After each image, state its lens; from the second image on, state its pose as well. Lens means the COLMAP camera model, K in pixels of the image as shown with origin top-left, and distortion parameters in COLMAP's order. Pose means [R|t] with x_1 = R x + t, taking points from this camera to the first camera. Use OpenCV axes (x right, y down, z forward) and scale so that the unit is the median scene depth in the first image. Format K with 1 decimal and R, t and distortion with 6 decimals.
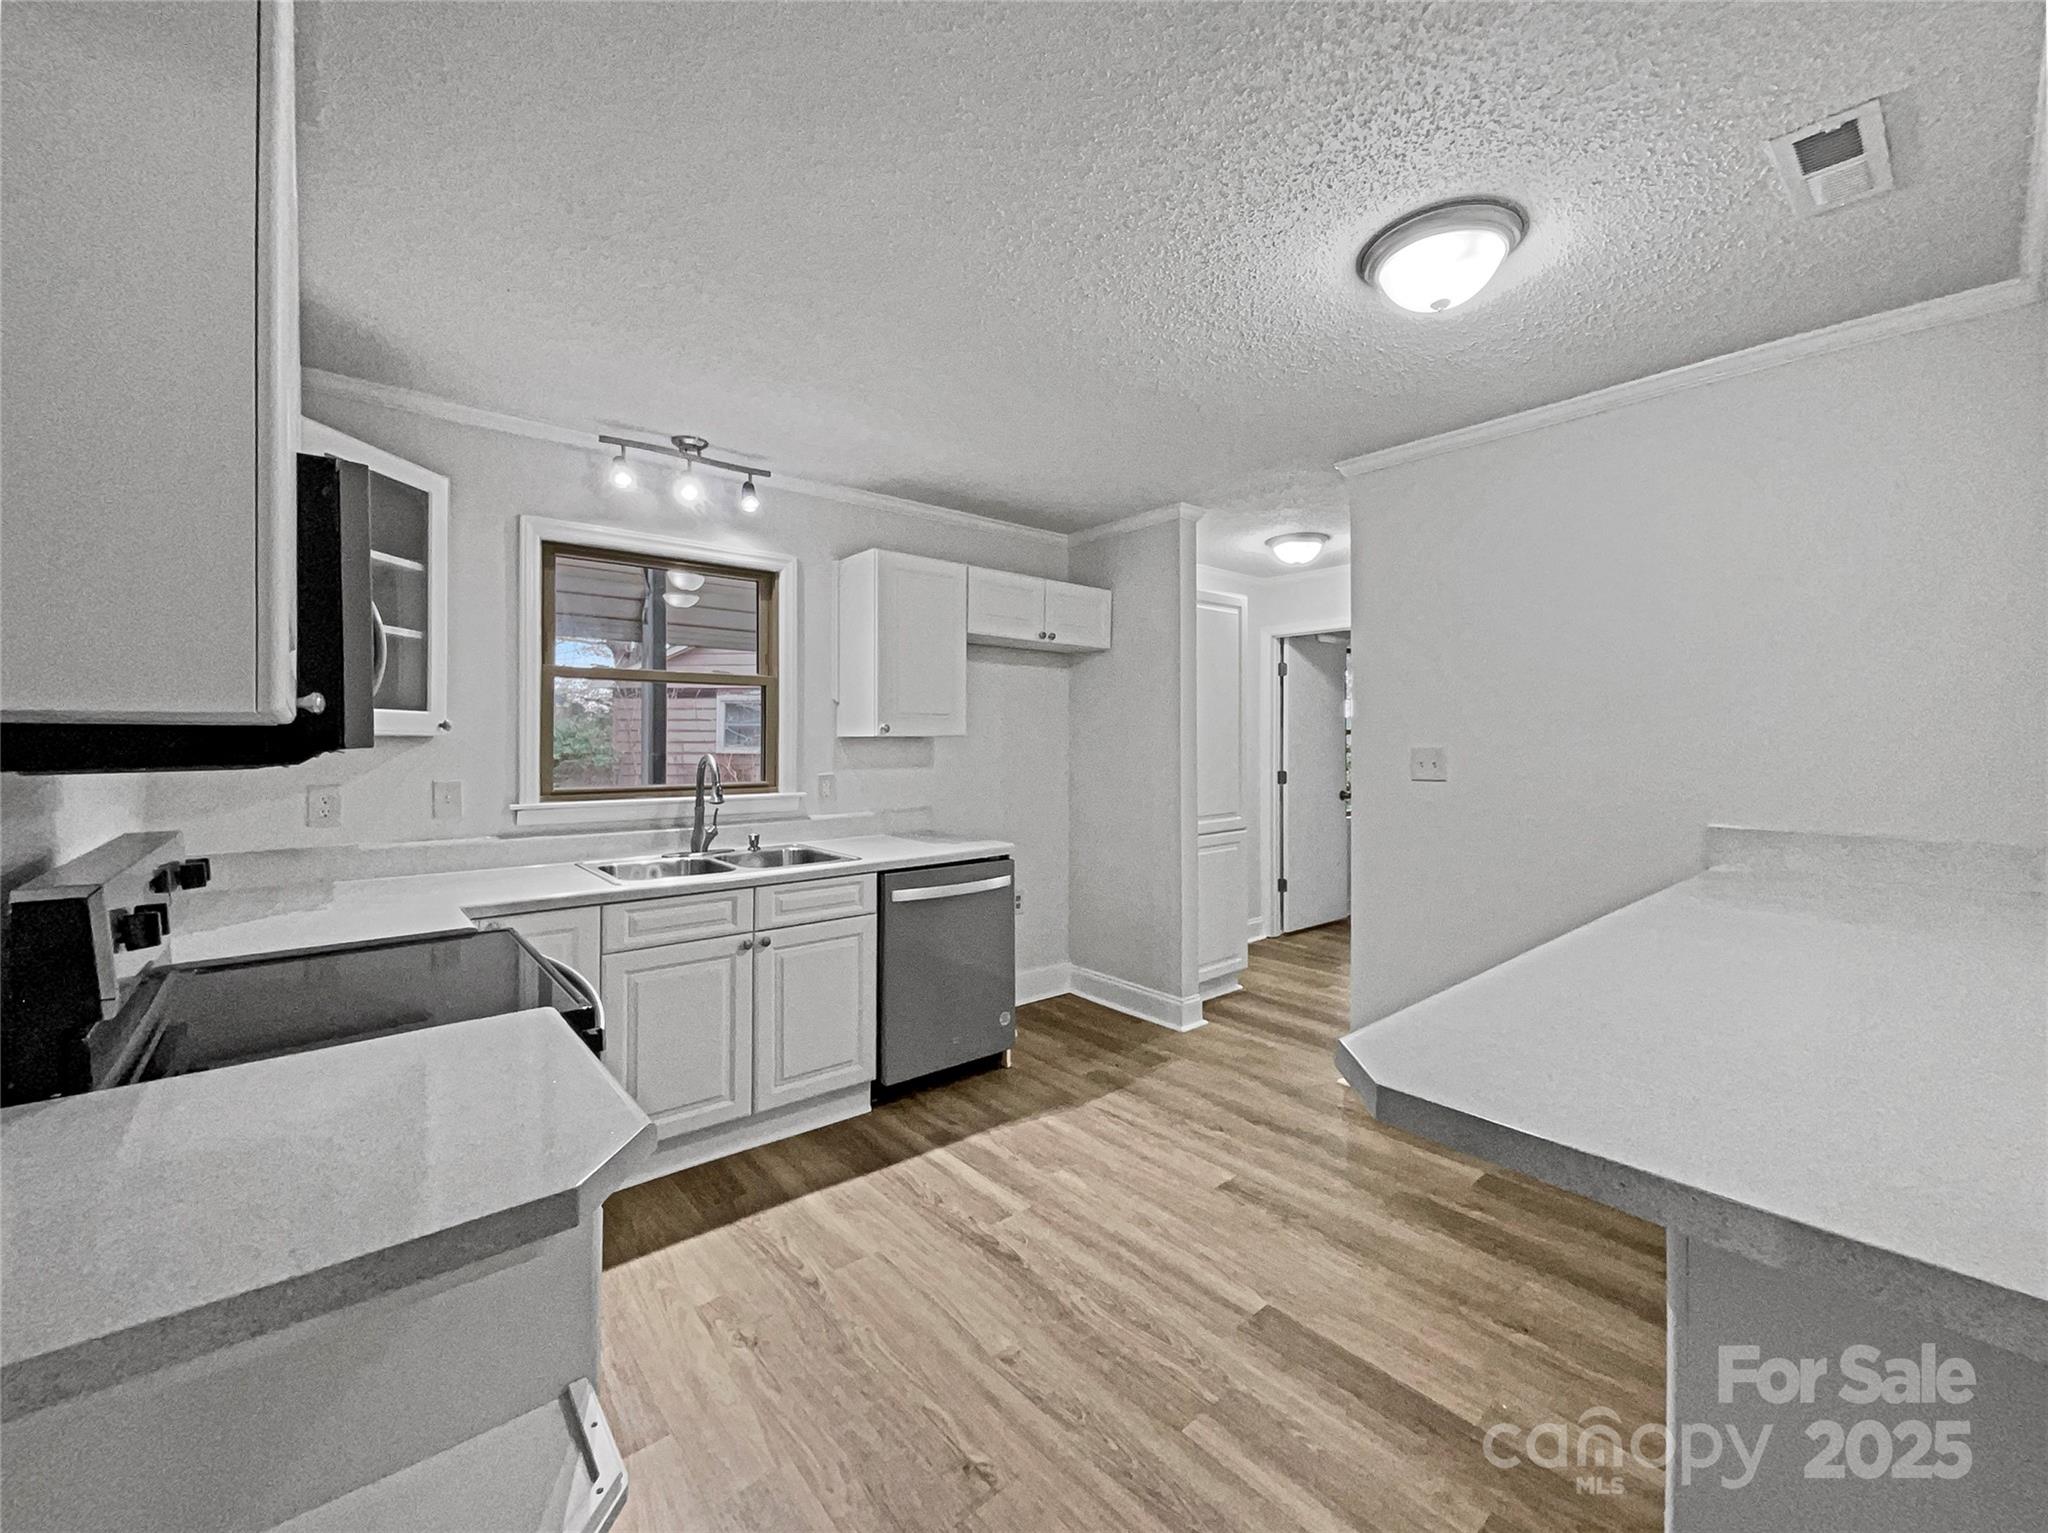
lens RADIAL K [[827.1, 0, 1035.5], [0, 827.1, 727.7], [0, 0, 1]] dist [-0.004929, 0.004598]
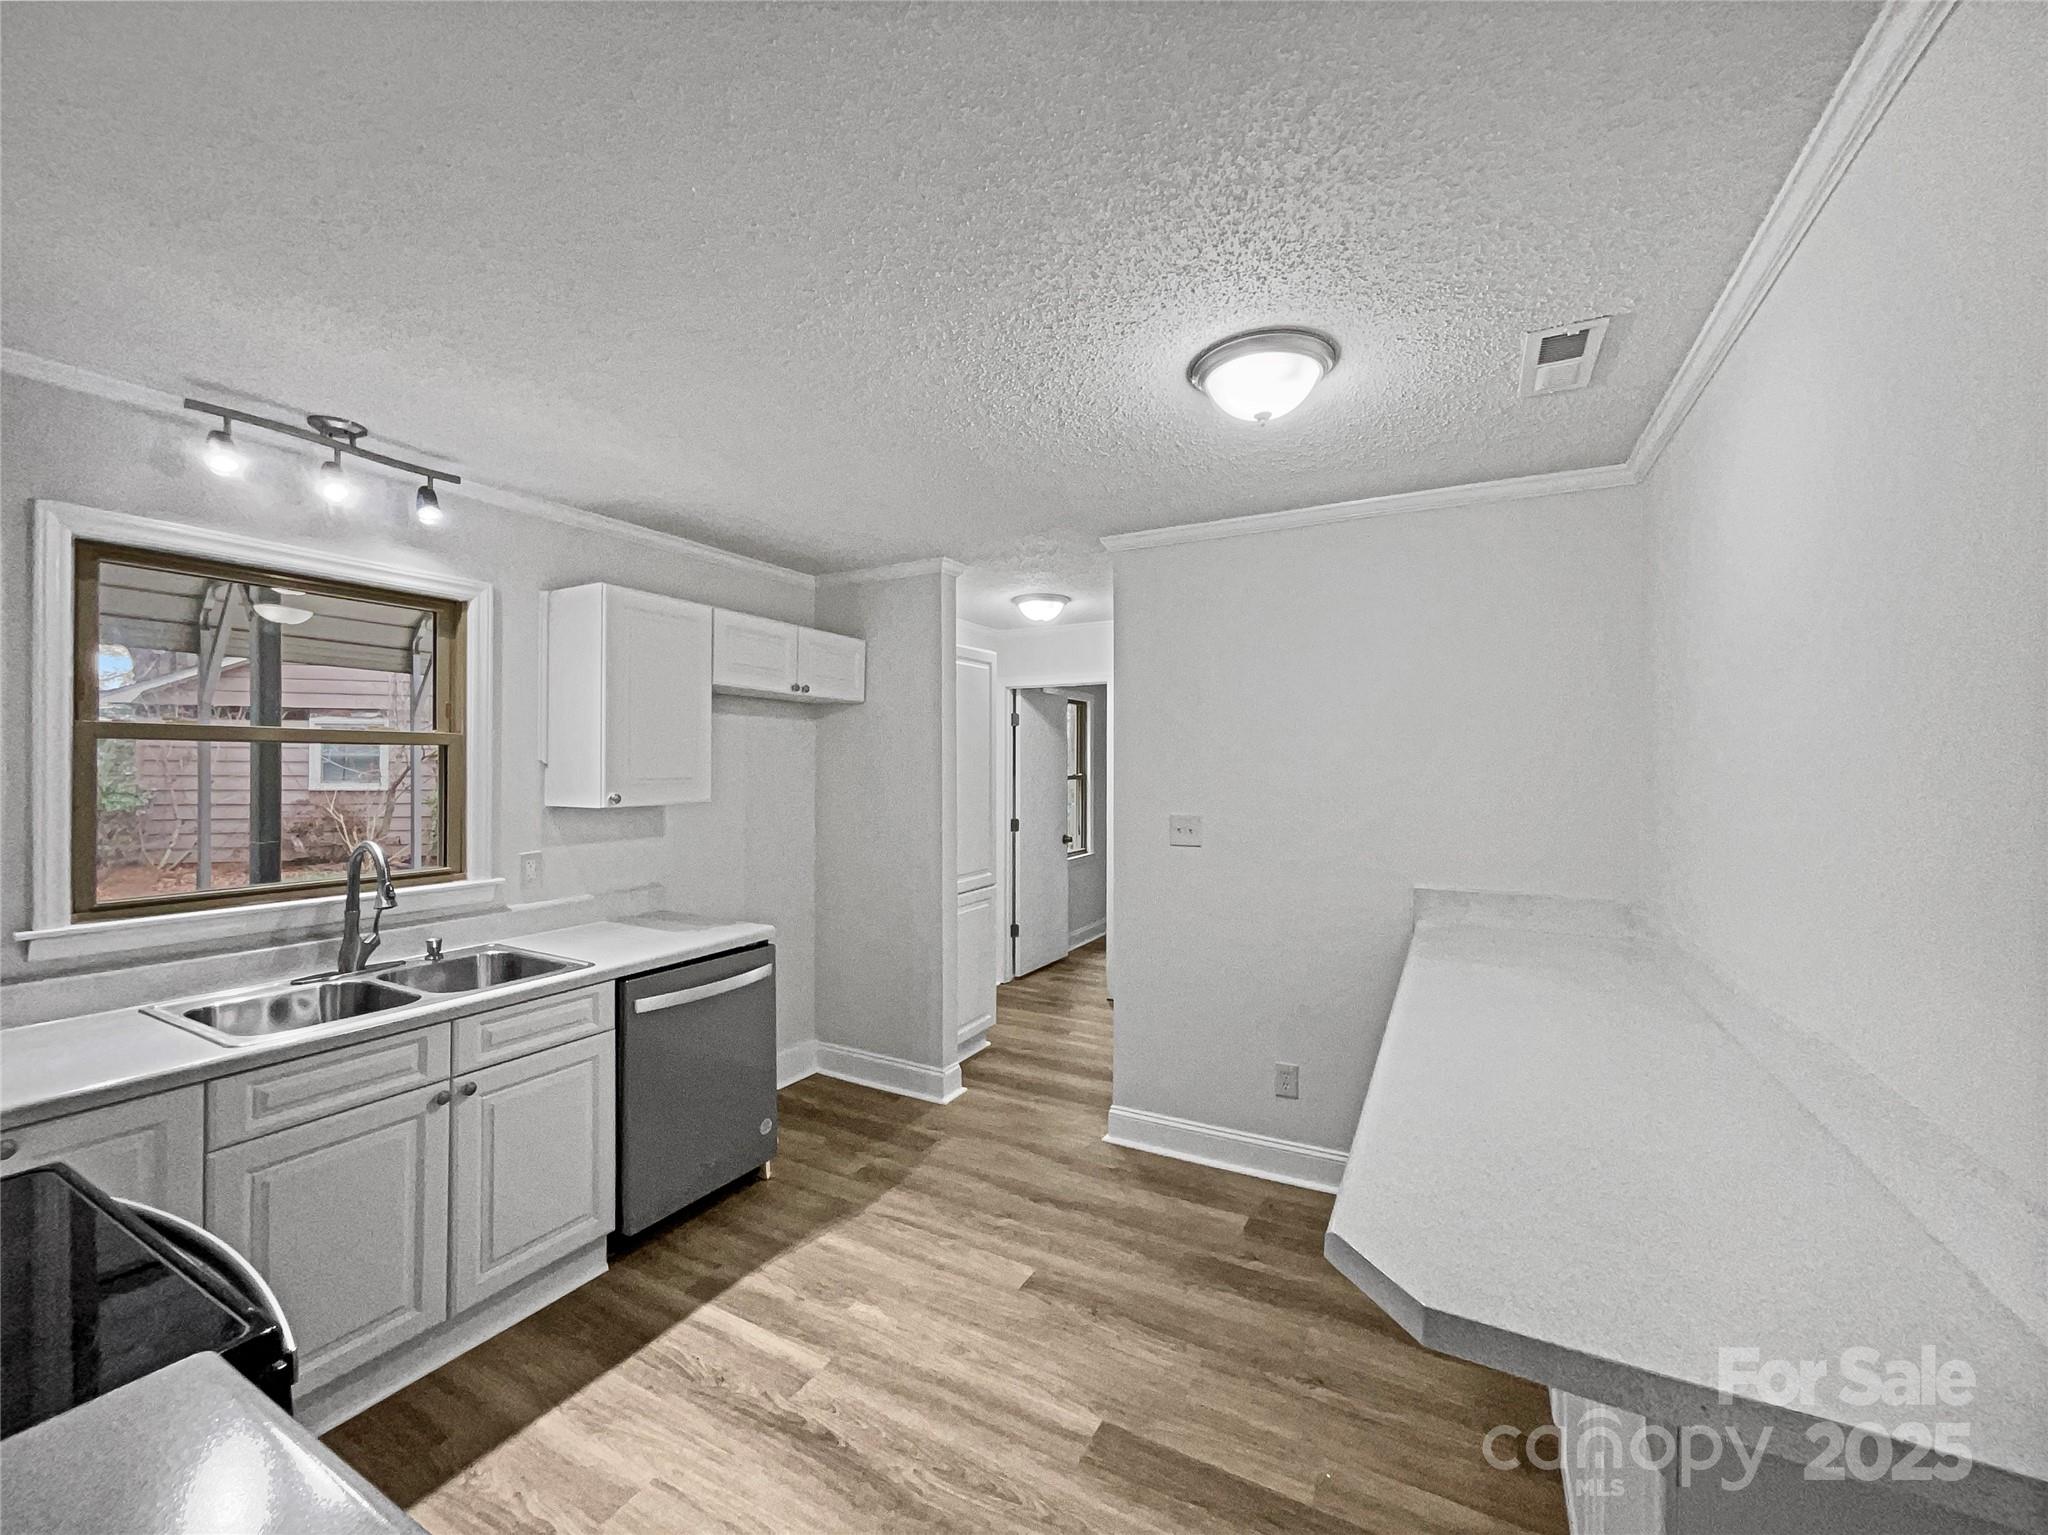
lens RADIAL K [[827.1, 0, 1036.3], [0, 827.1, 760.2], [0, 0, 1]] dist [-0.004929, 0.004598]
pose [[0.936530, 0.009727, 0.350453, -0.088129], [-0.010339, 0.999947, -0.000126, -0.049749], [-0.350435, -0.003505, 0.936580, 0.073703]]
